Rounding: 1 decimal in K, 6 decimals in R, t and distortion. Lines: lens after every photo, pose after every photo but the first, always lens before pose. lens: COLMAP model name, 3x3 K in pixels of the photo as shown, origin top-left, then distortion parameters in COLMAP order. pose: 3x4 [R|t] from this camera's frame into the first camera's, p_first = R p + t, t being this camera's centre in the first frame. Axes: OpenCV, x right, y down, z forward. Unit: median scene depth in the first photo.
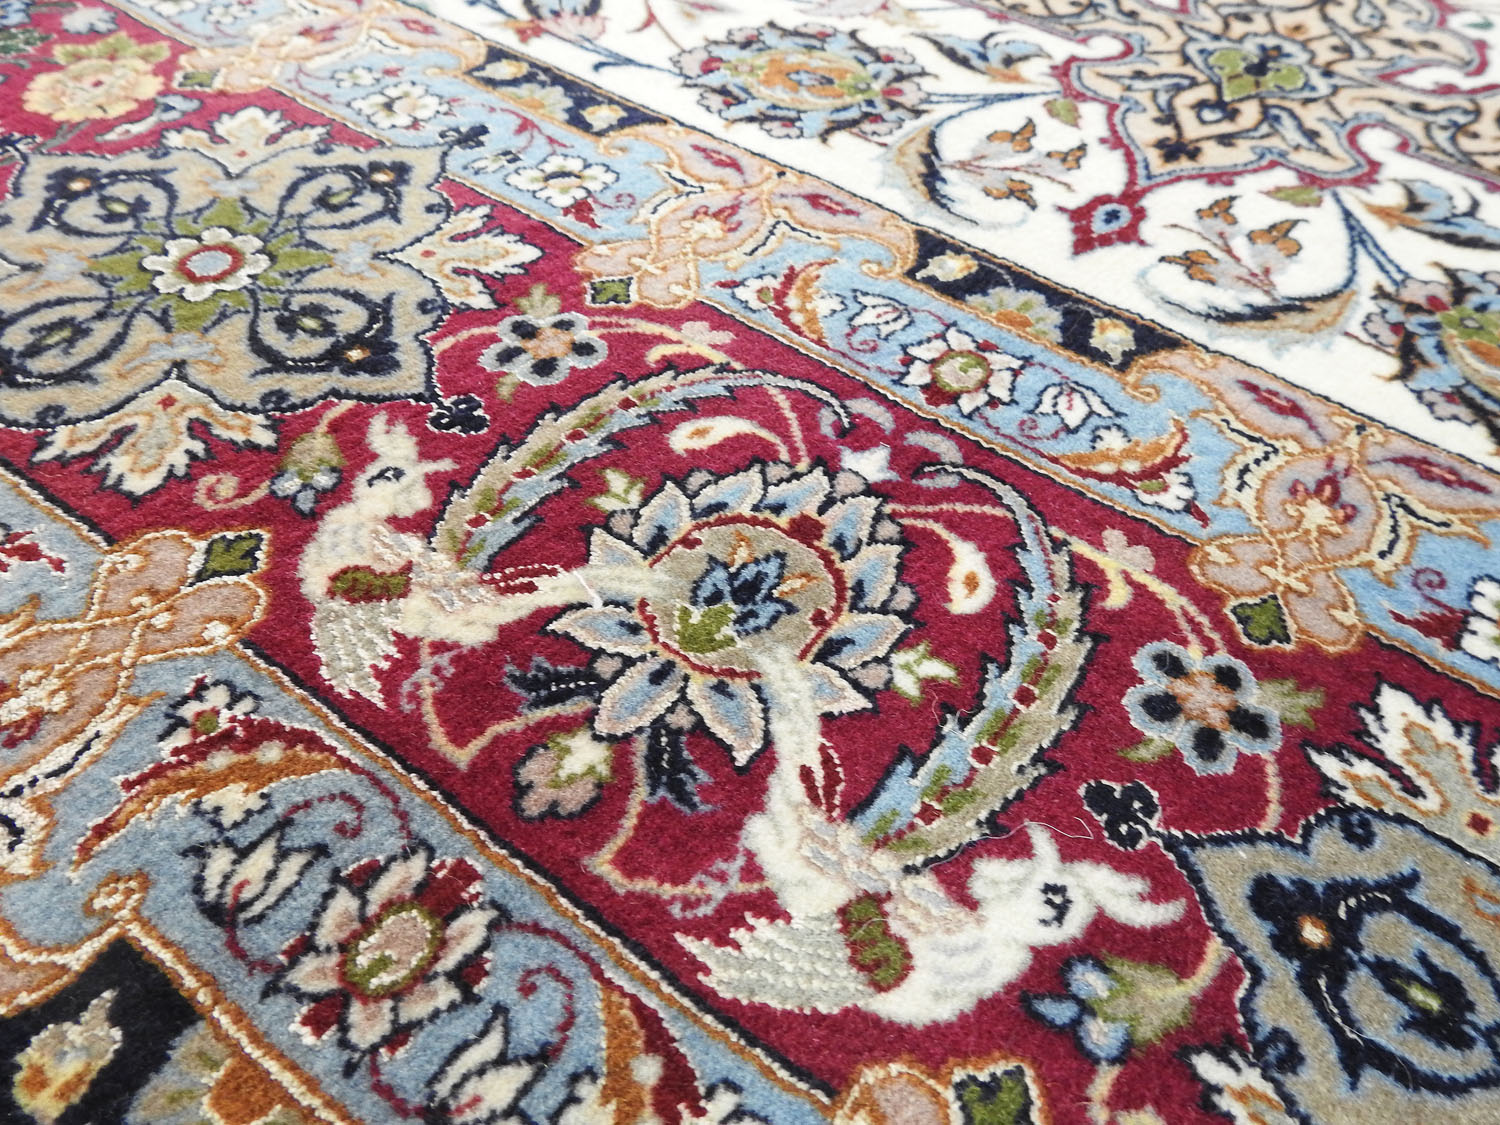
lens RADIAL K [[1033.4, 0, 741.9], [0, 1033.4, 577.3], [0, 0, 1]] dist [0.019862, -0.006168]
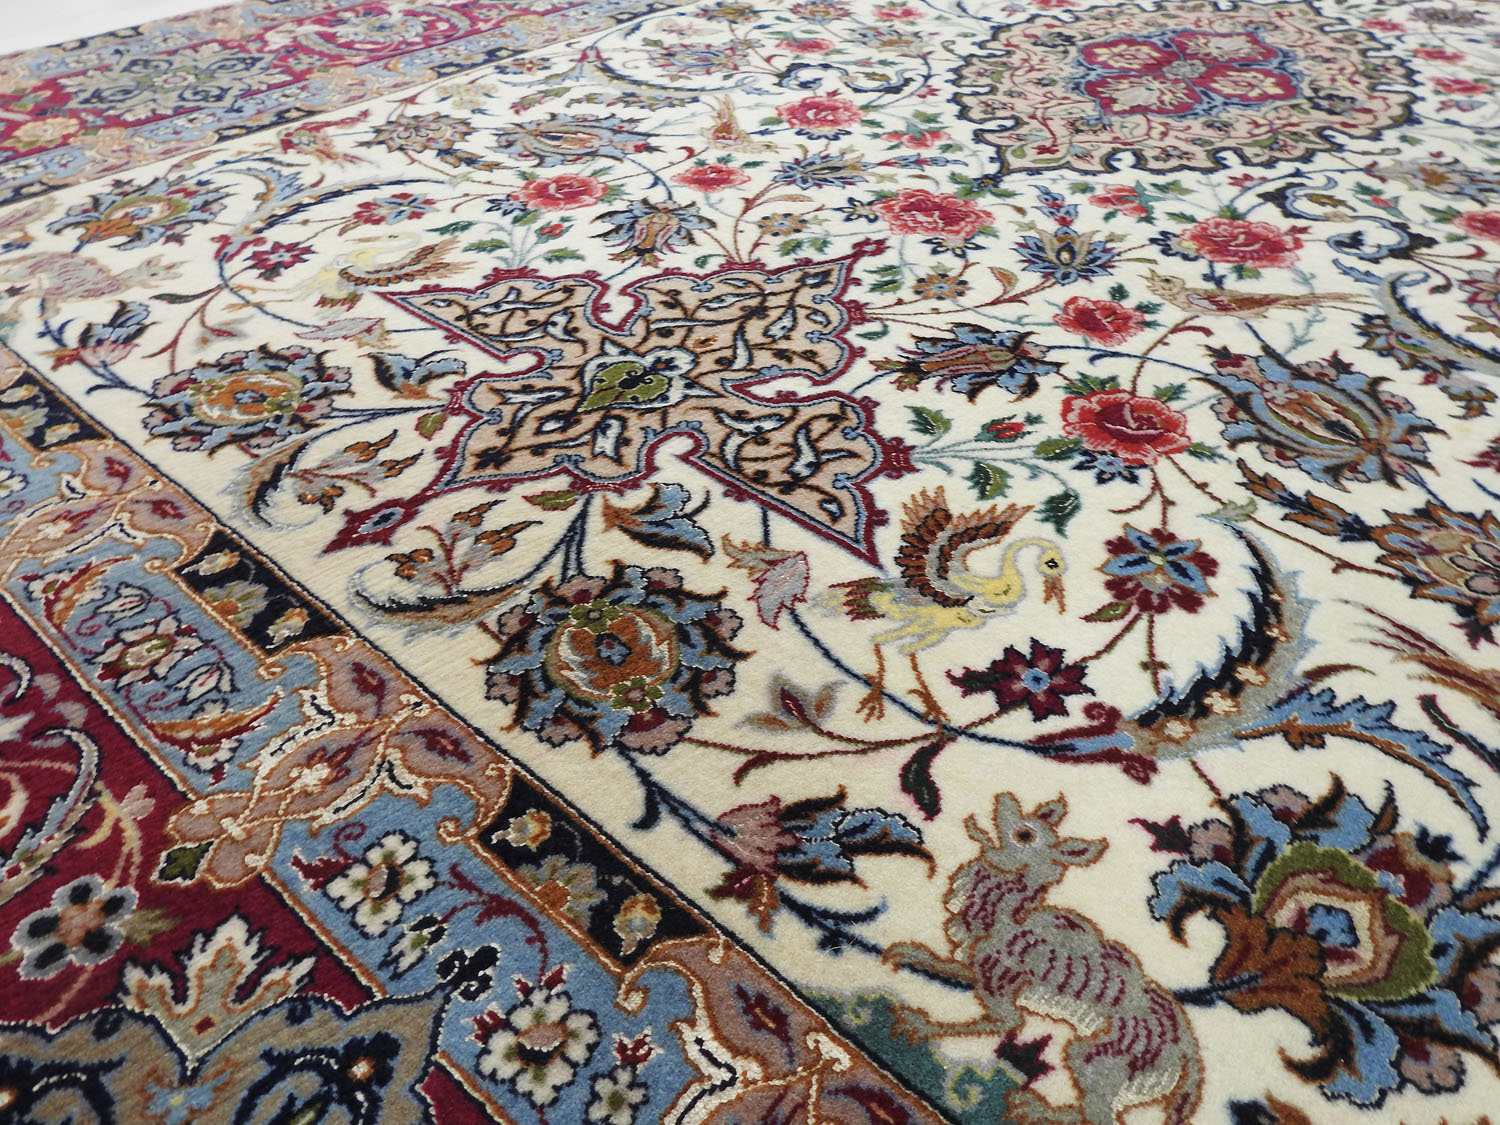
lens RADIAL K [[1033.4, 0, 754.3], [0, 1033.4, 558.5], [0, 0, 1]] dist [0.019862, -0.006168]
pose [[0.995389, 0.019838, -0.093847, 1.405954], [-0.032586, 0.990129, -0.136320, -0.198375], [0.090216, 0.138749, 0.986210, -0.367370]]
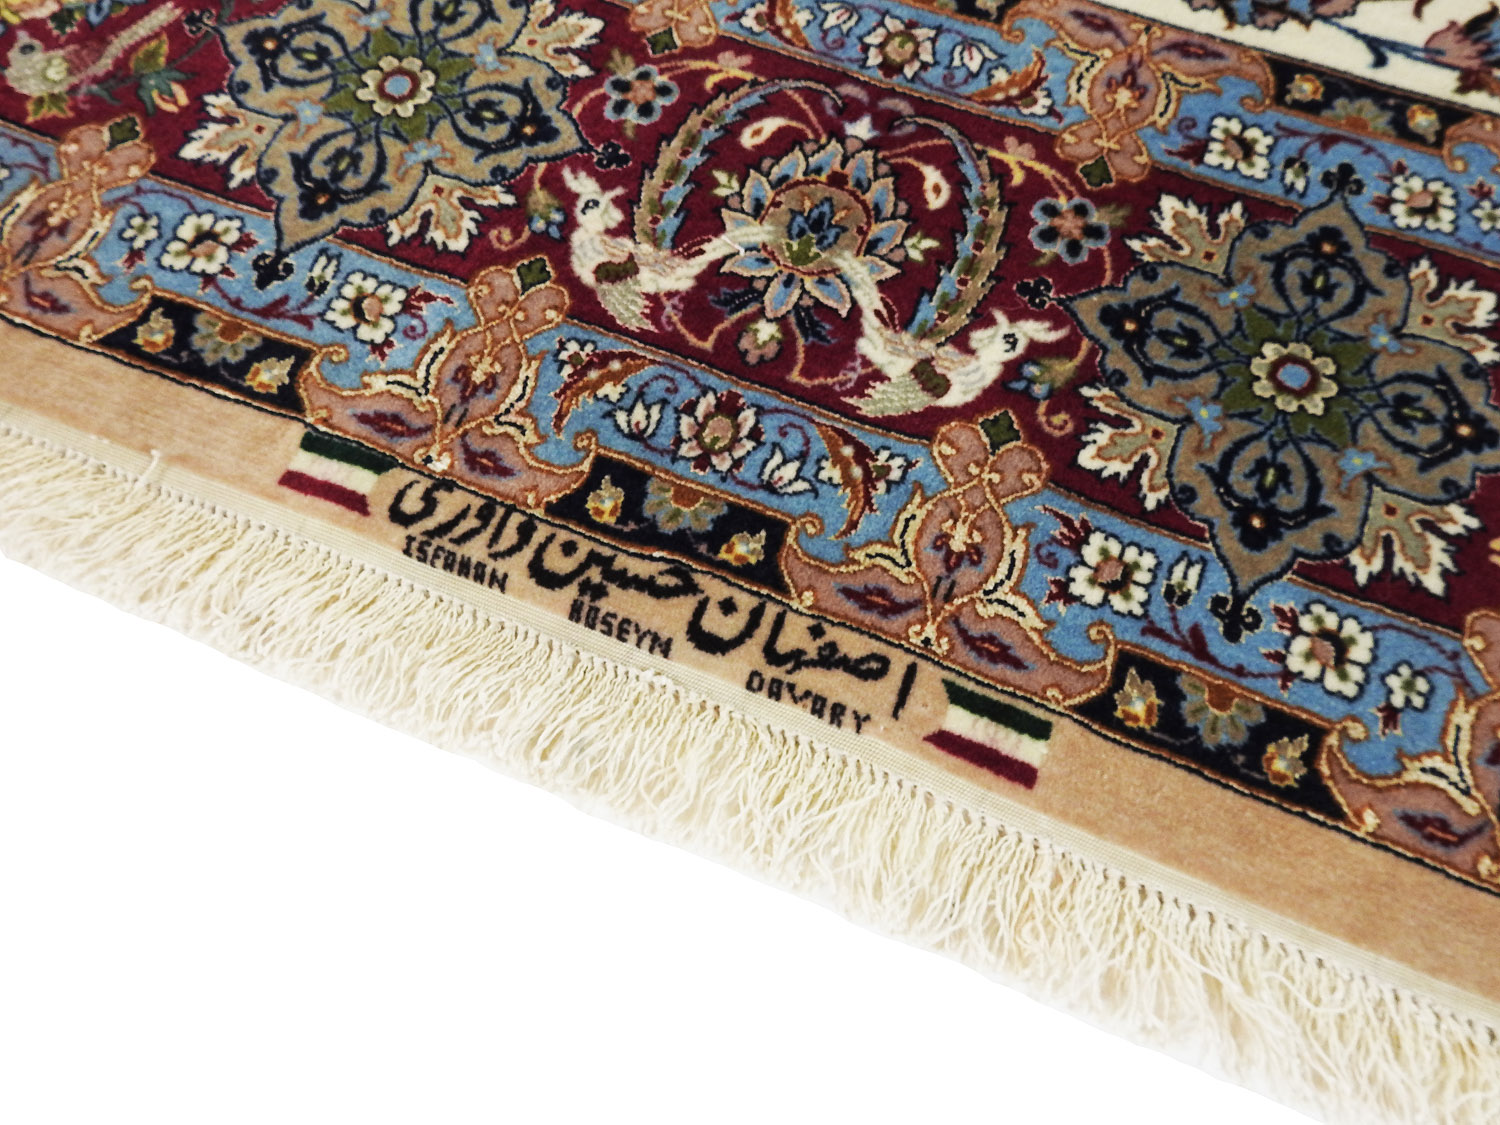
lens RADIAL K [[1033.4, 0, 752.2], [0, 1033.4, 564.5], [0, 0, 1]] dist [0.019862, -0.006168]
pose [[0.967489, -0.249896, 0.038955, -0.316764], [0.224275, 0.918891, 0.324560, -0.052744], [-0.116902, -0.305272, 0.945063, -0.841302]]
